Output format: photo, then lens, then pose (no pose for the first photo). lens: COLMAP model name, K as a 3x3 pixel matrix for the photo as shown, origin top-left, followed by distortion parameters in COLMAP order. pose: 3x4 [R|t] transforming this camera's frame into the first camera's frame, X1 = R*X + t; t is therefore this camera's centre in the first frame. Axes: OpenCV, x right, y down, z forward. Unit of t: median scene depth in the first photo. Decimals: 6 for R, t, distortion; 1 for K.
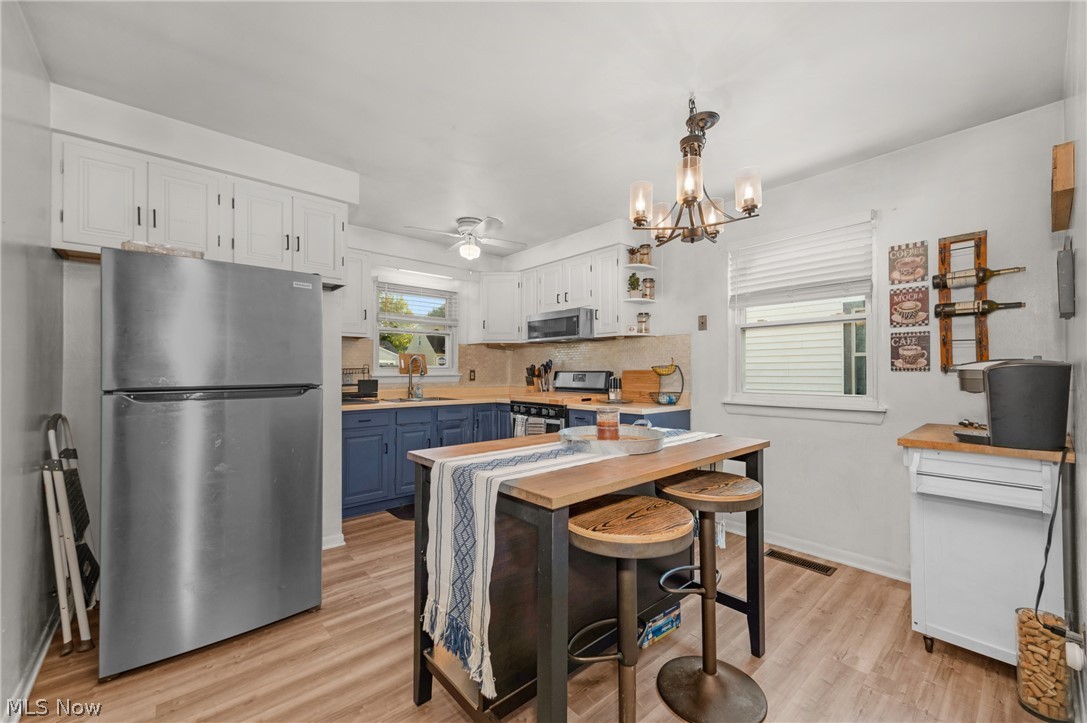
lens RADIAL K [[422.6, 0, 542.7], [0, 422.6, 366.5], [0, 0, 1]] dist [-0.001745, -0.000262]
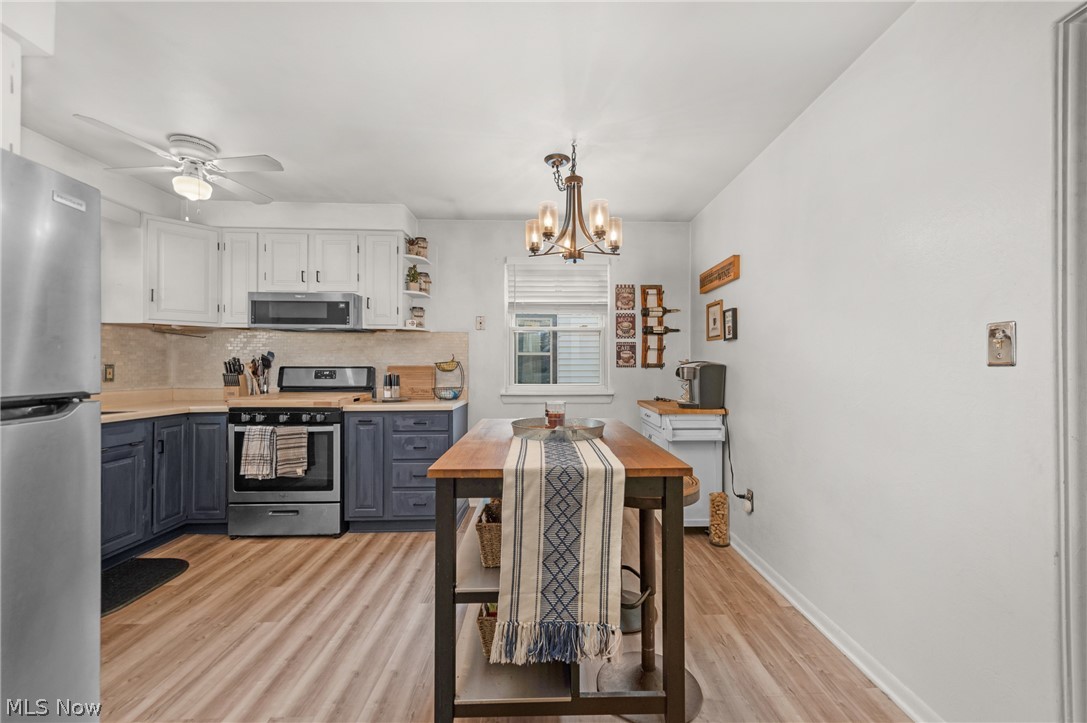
lens RADIAL K [[437.3, 0, 543.5], [0, 437.3, 361.5], [0, 0, 1]] dist [0.002455, 0.000054]
pose [[0.641220, 0.010793, 0.767281, -0.377414], [-0.010745, 0.999929, -0.005087, 0.000441], [-0.767282, -0.004983, 0.641291, 0.142436]]
